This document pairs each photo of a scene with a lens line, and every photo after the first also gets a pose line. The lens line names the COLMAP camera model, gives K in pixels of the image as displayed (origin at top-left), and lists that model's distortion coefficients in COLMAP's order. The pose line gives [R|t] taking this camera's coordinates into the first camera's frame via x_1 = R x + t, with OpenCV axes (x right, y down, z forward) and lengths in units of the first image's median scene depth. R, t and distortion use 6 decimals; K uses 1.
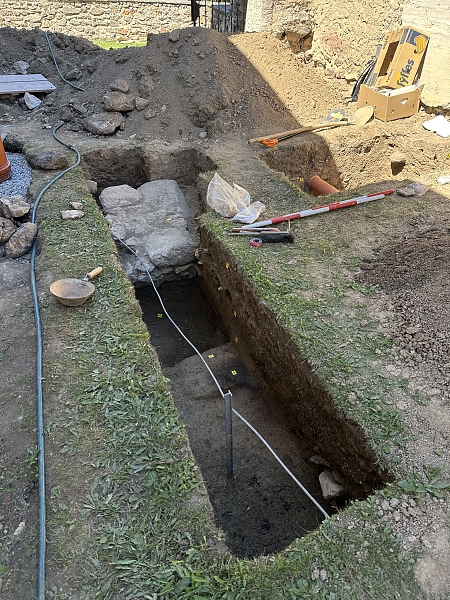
lens RADIAL K [[428.0, 0, 225.0], [0, 428.0, 300.3], [0, 0, 1]] dist [0.013022, -0.011361]
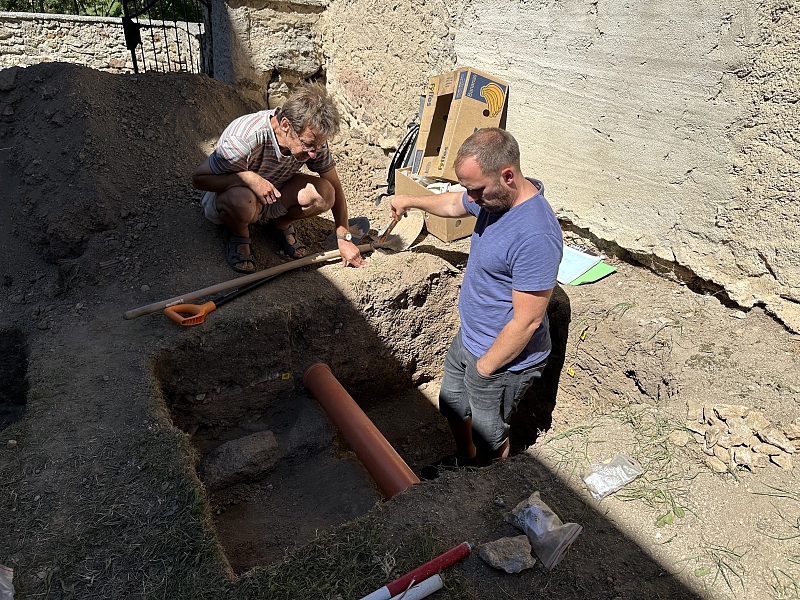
lens RADIAL K [[570.7, 0, 401.1], [0, 570.7, 299.6], [0, 0, 1]] dist [0.013022, -0.011361]
pose [[0.977910, -0.075200, 0.195031, 0.174276], [0.105814, 0.982756, -0.151635, -0.239715], [-0.180265, 0.168923, 0.969004, 0.355646]]
